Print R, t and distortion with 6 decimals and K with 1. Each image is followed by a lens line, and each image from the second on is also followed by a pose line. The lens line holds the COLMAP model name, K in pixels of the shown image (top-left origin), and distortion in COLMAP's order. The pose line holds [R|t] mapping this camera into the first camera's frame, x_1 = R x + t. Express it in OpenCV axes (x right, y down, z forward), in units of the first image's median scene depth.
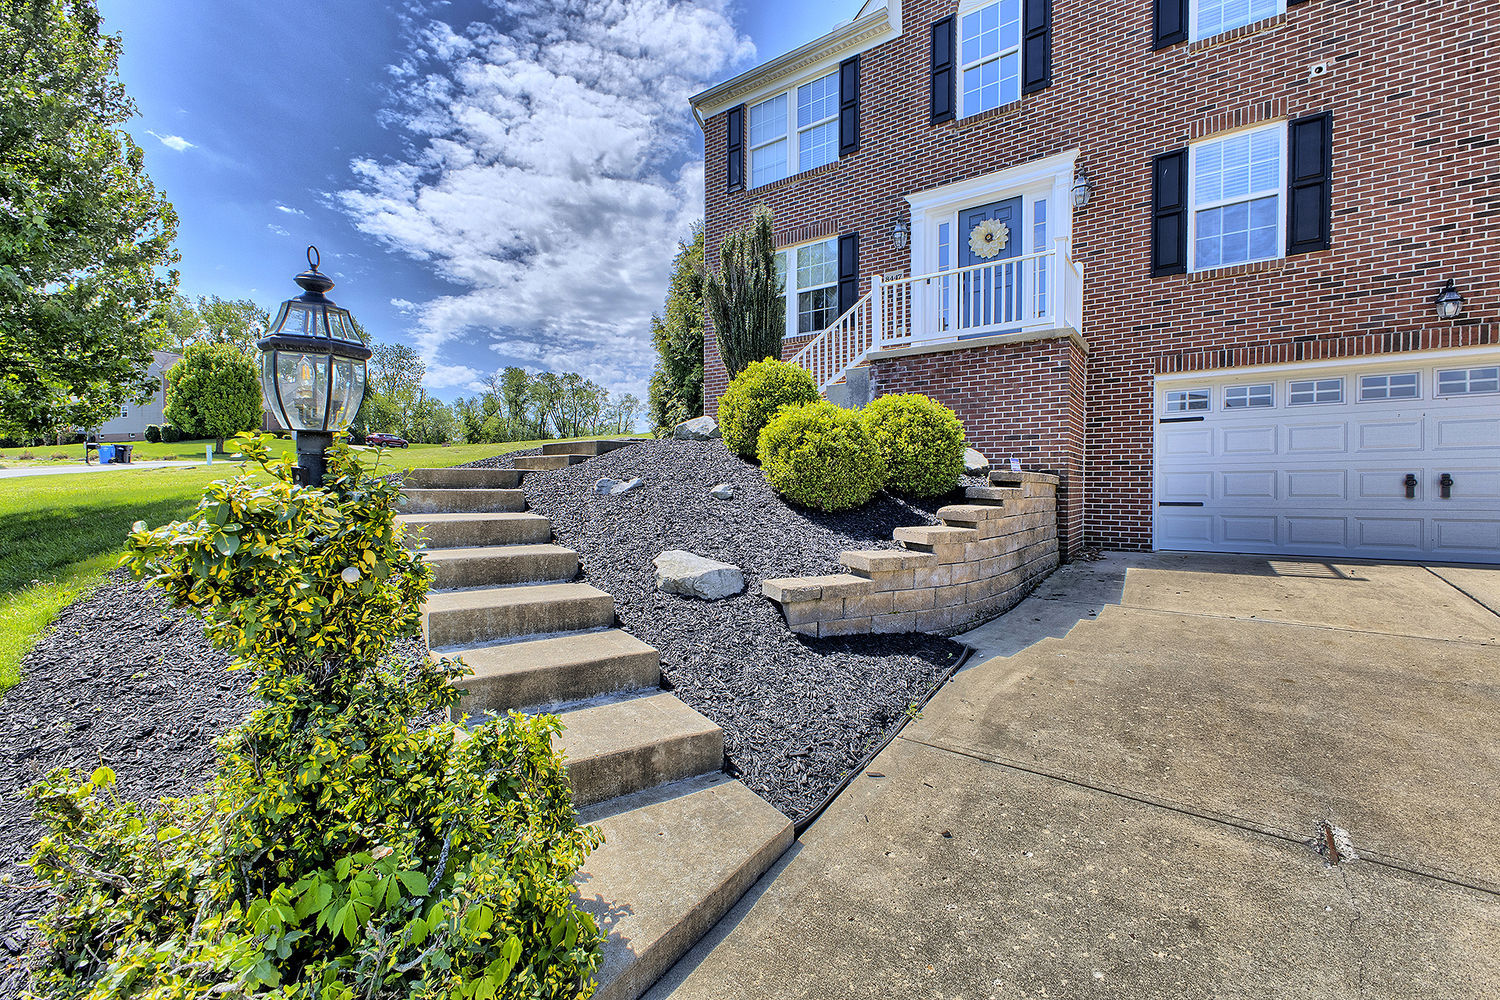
lens RADIAL K [[610.7, 0, 775.6], [0, 610.7, 473.2], [0, 0, 1]] dist [0.007738, -0.000984]
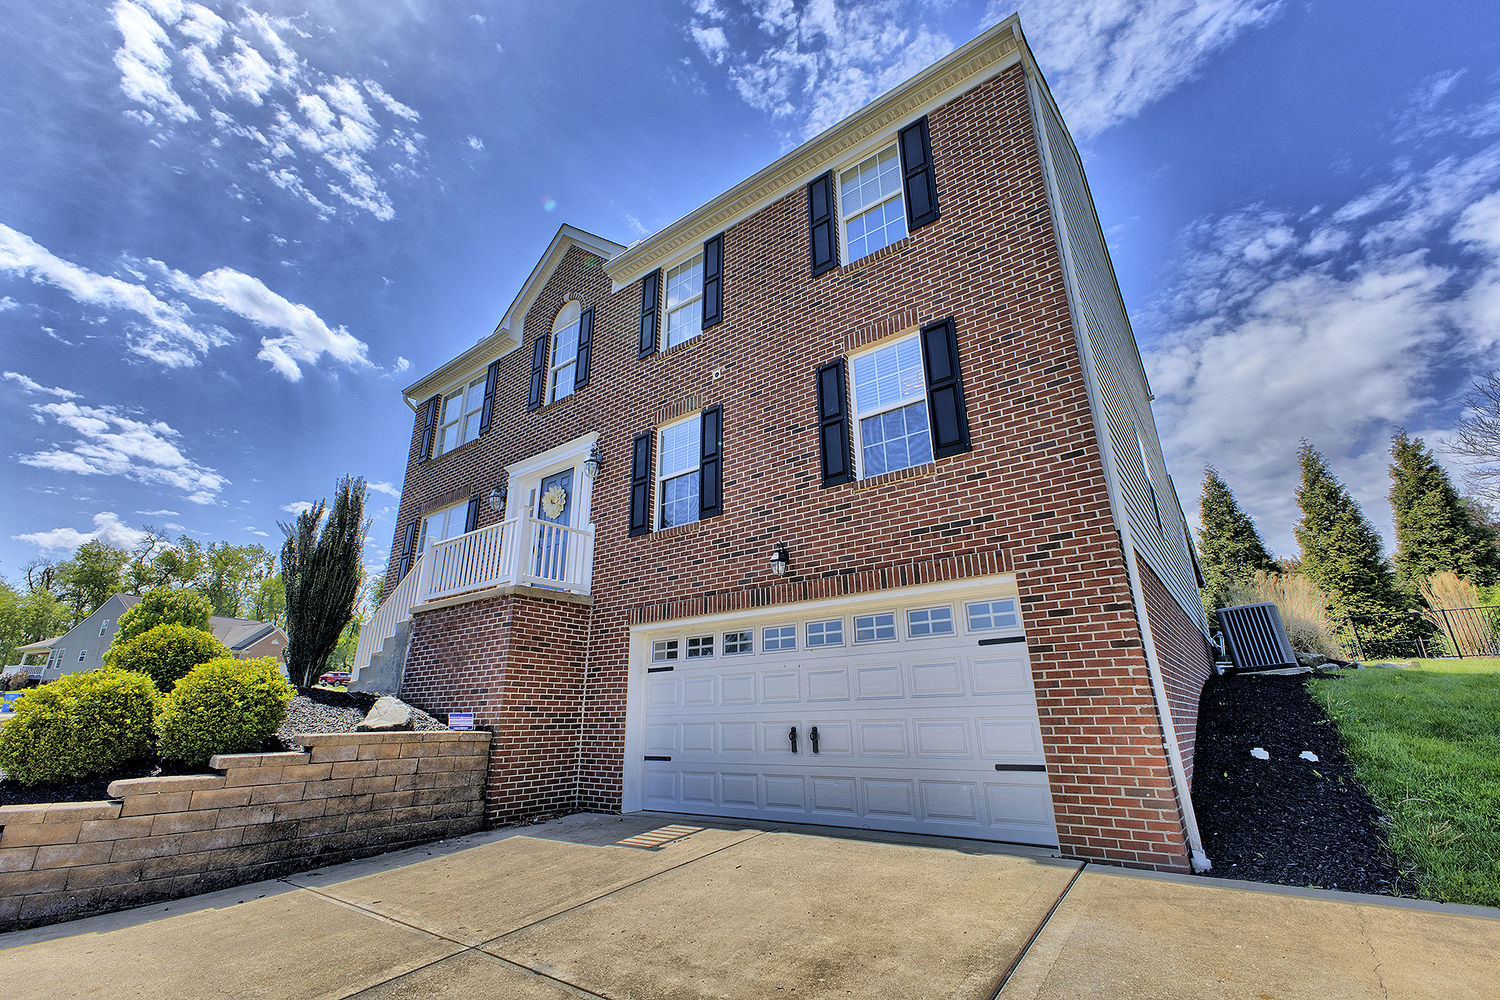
lens RADIAL K [[610.7, 0, 737.6], [0, 610.7, 506.0], [0, 0, 1]] dist [0.007738, -0.000984]
pose [[0.999376, -0.021800, -0.027778, 0.838664], [0.011920, 0.948769, -0.315746, -0.022906], [0.033239, 0.315218, 0.948437, -0.055059]]
